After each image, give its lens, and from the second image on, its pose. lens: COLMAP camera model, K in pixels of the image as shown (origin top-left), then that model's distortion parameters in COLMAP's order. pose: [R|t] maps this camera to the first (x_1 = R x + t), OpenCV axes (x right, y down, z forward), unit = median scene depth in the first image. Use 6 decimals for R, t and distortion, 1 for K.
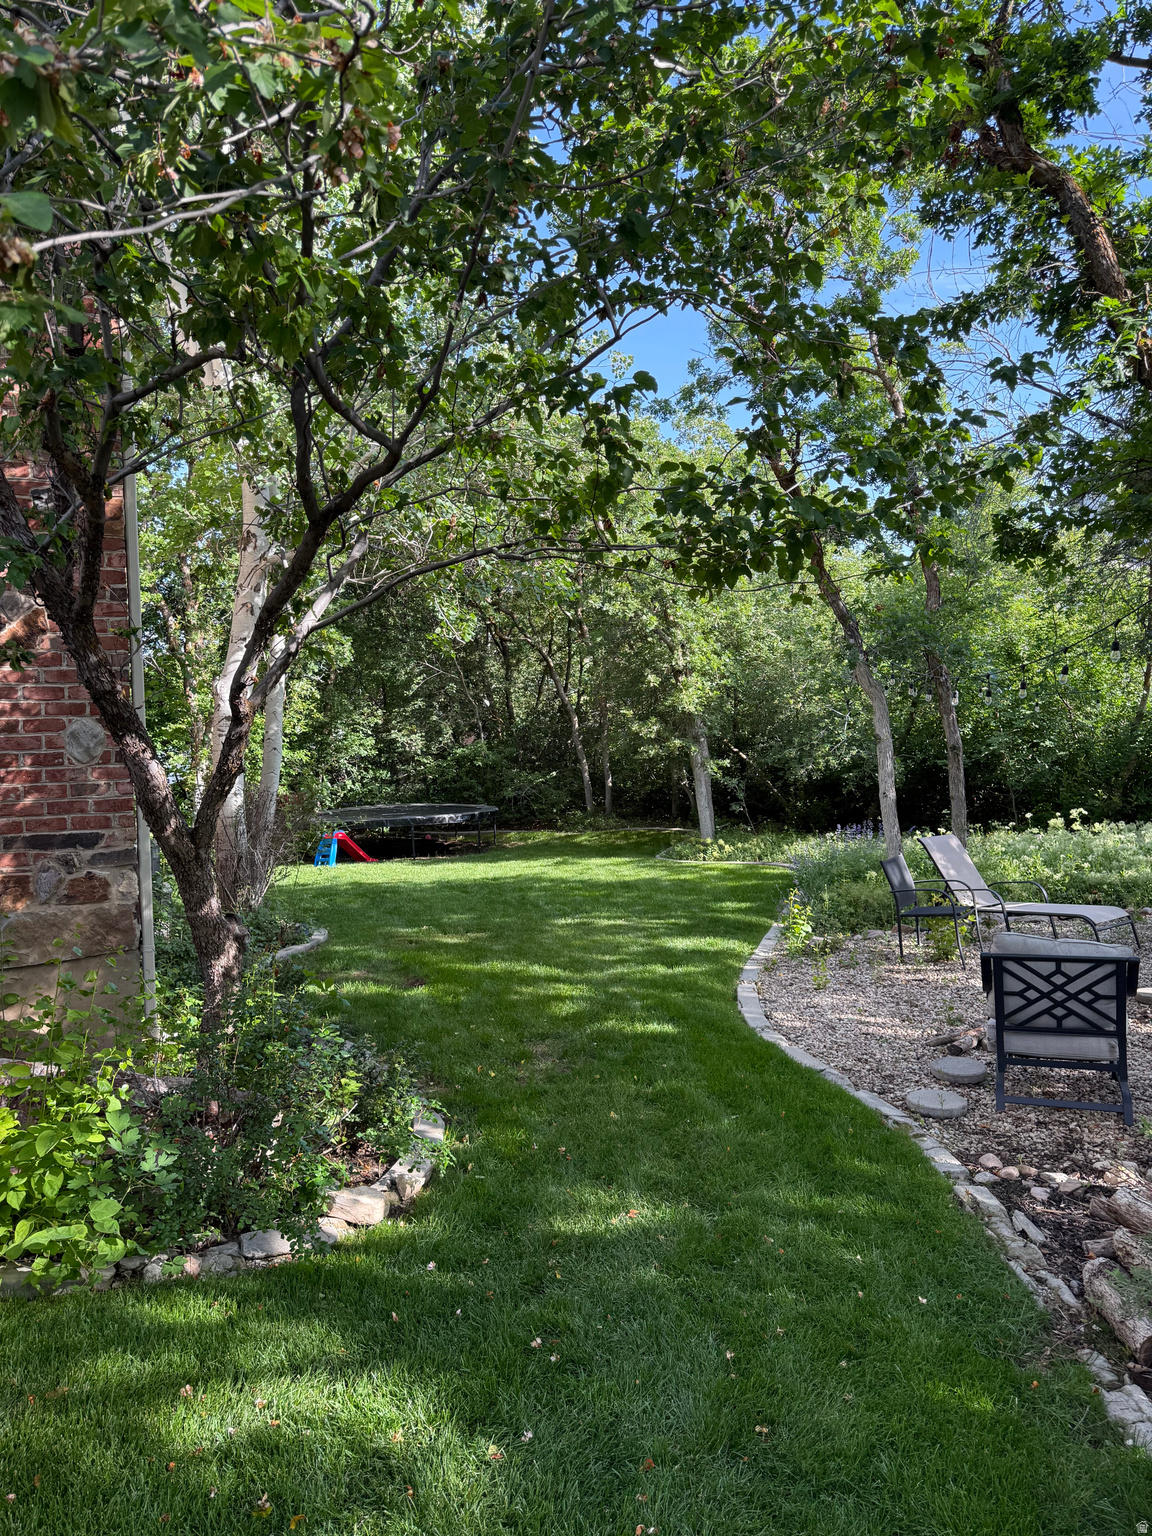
lens RADIAL K [[1081.9, 0, 558.6], [0, 1081.9, 762.9], [0, 0, 1]] dist [0.088392, -0.104183]
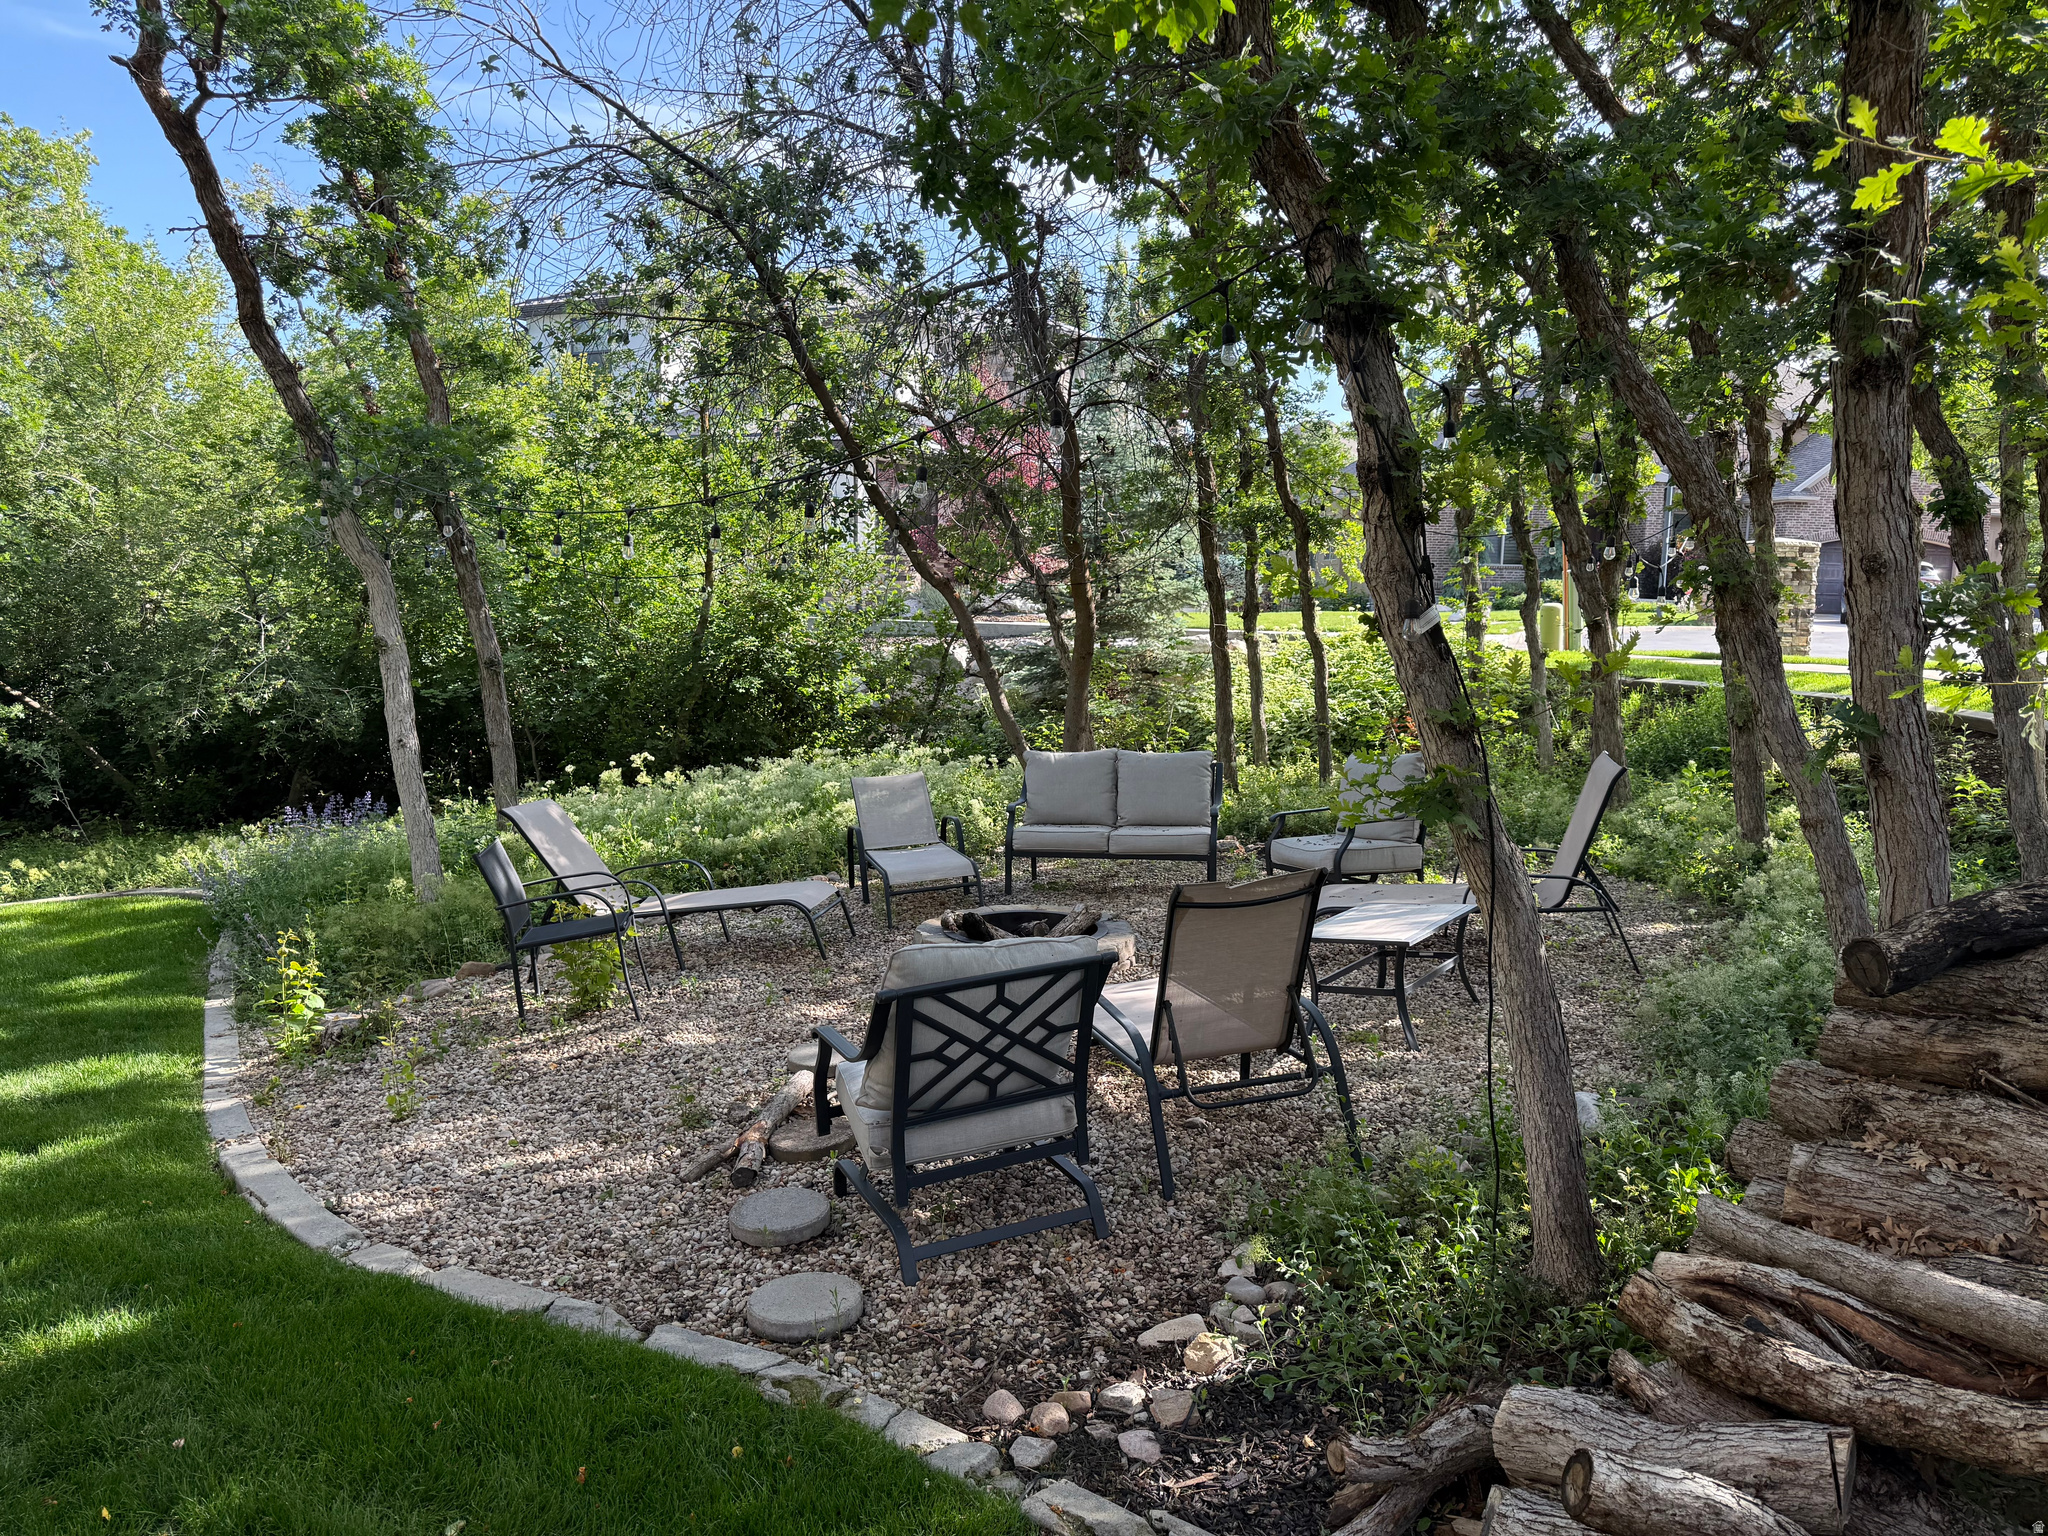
lens RADIAL K [[1442.6, 0, 1024.0], [0, 1442.6, 768.0], [0, 0, 1]] dist [0.088392, -0.104183]
pose [[0.694482, -0.070708, 0.716028, -0.027644], [0.046534, 0.997490, 0.053369, 0.018589], [-0.718004, -0.003744, 0.696029, 0.260801]]
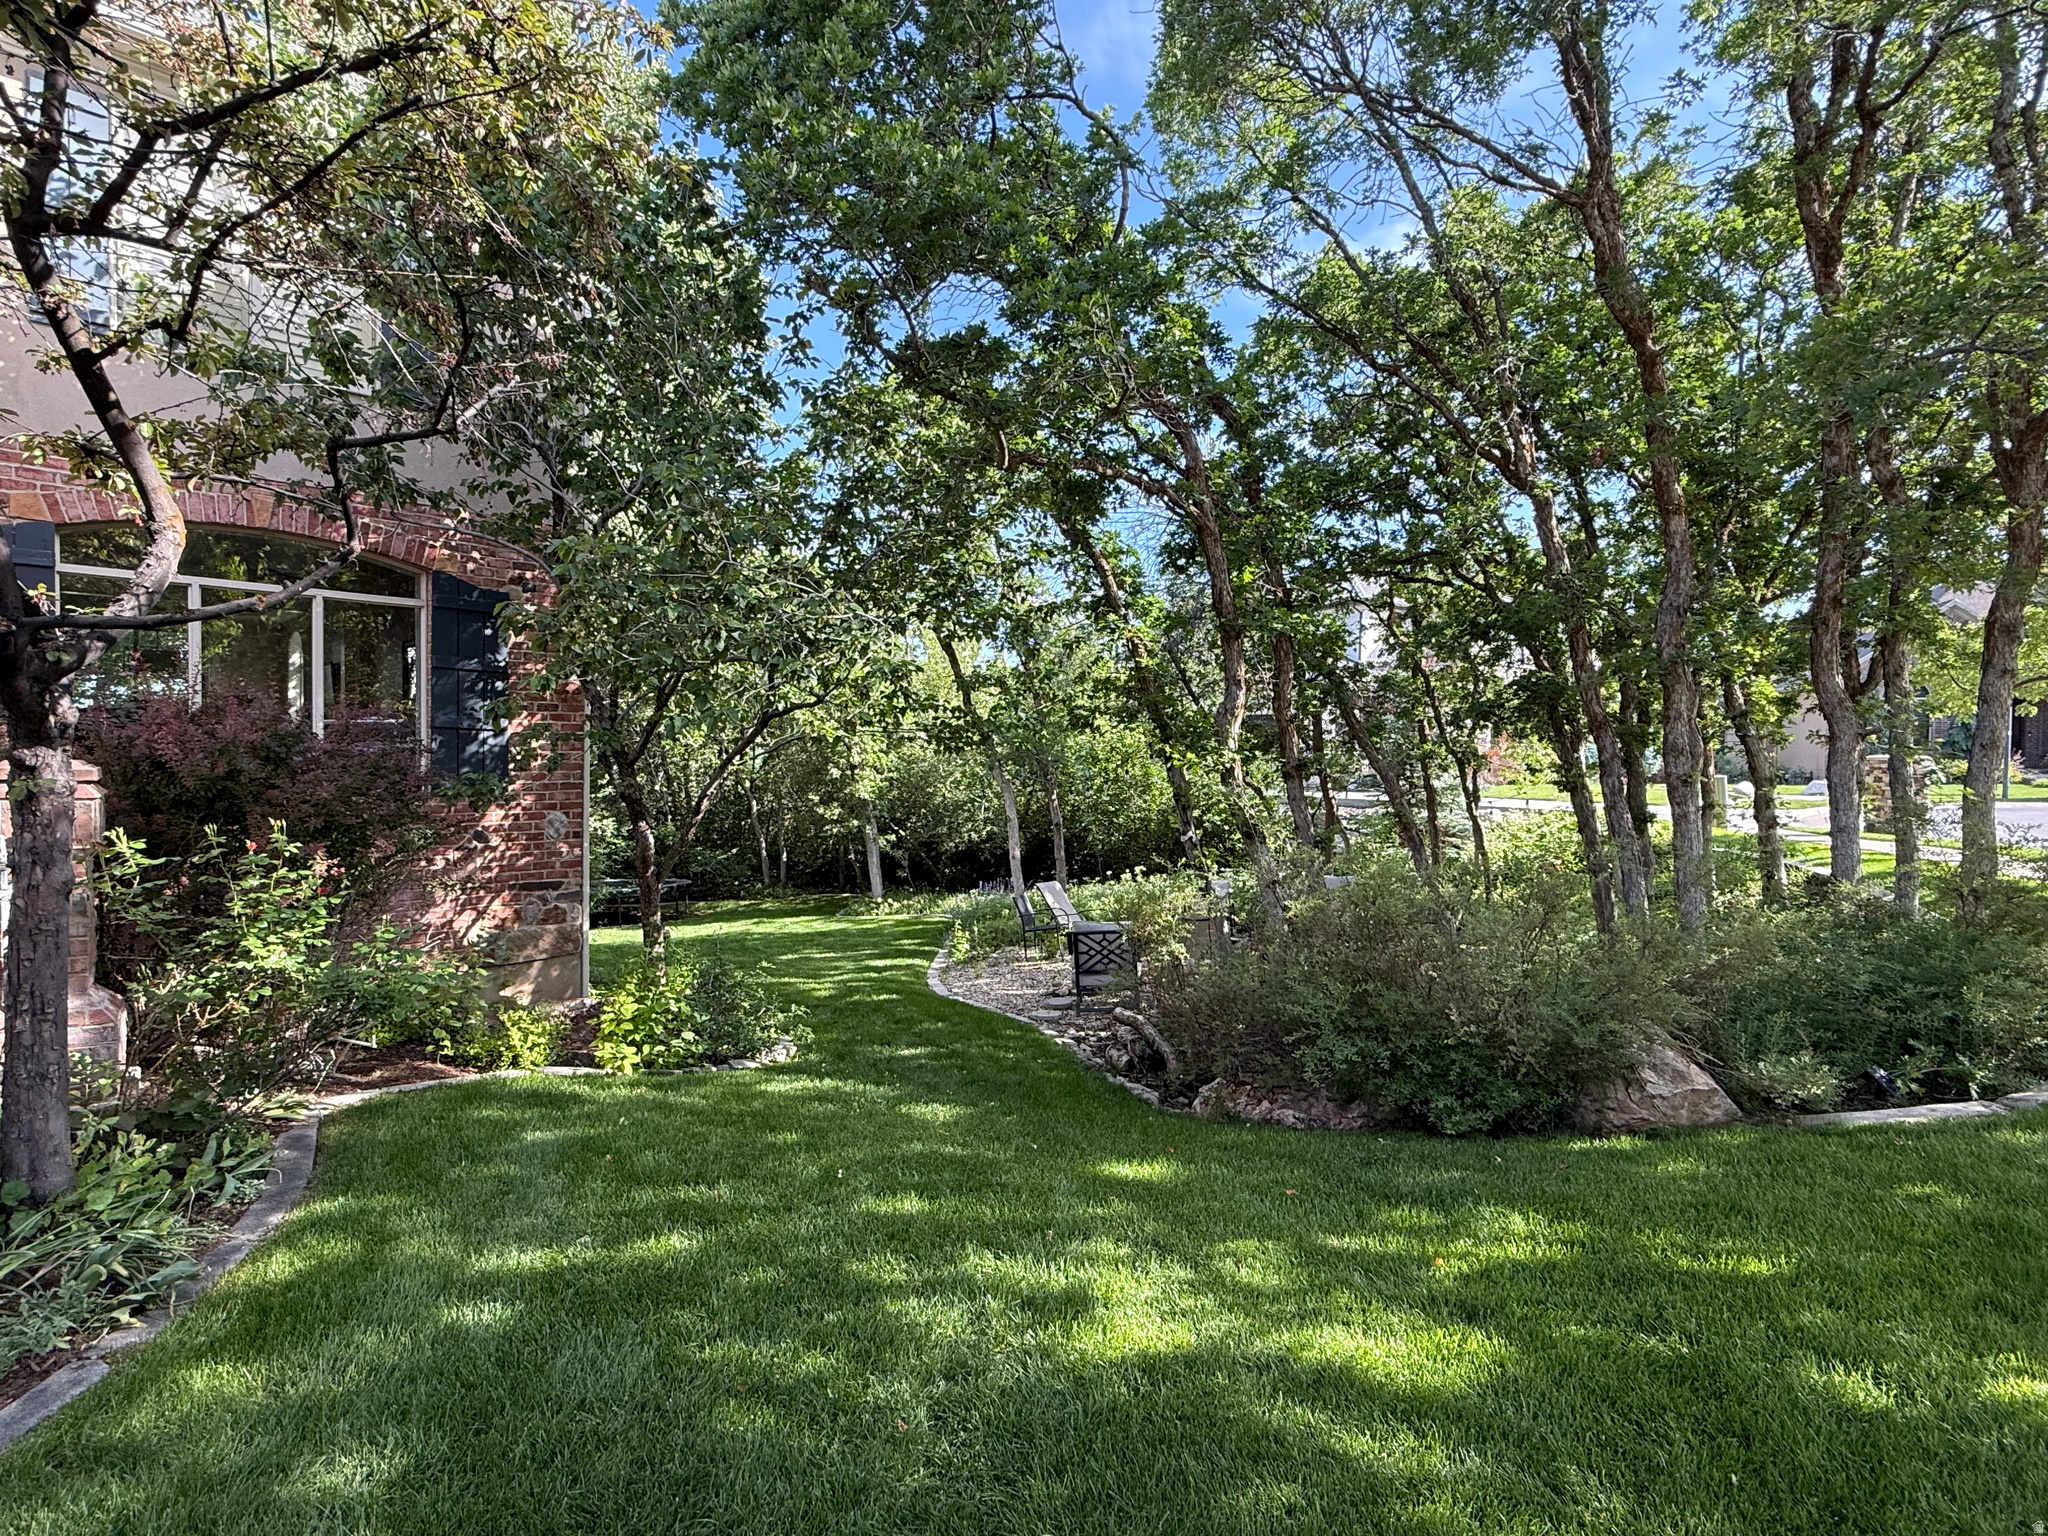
lens RADIAL K [[1075.5, 0, 1024.0], [0, 1075.5, 768.0], [0, 0, 1]] dist [0.020170, 0.000090]
pose [[0.952479, 0.005724, 0.304550, -0.139770], [0.015393, 0.997642, -0.066891, 0.007554], [-0.304215, 0.068400, 0.950145, -0.420562]]
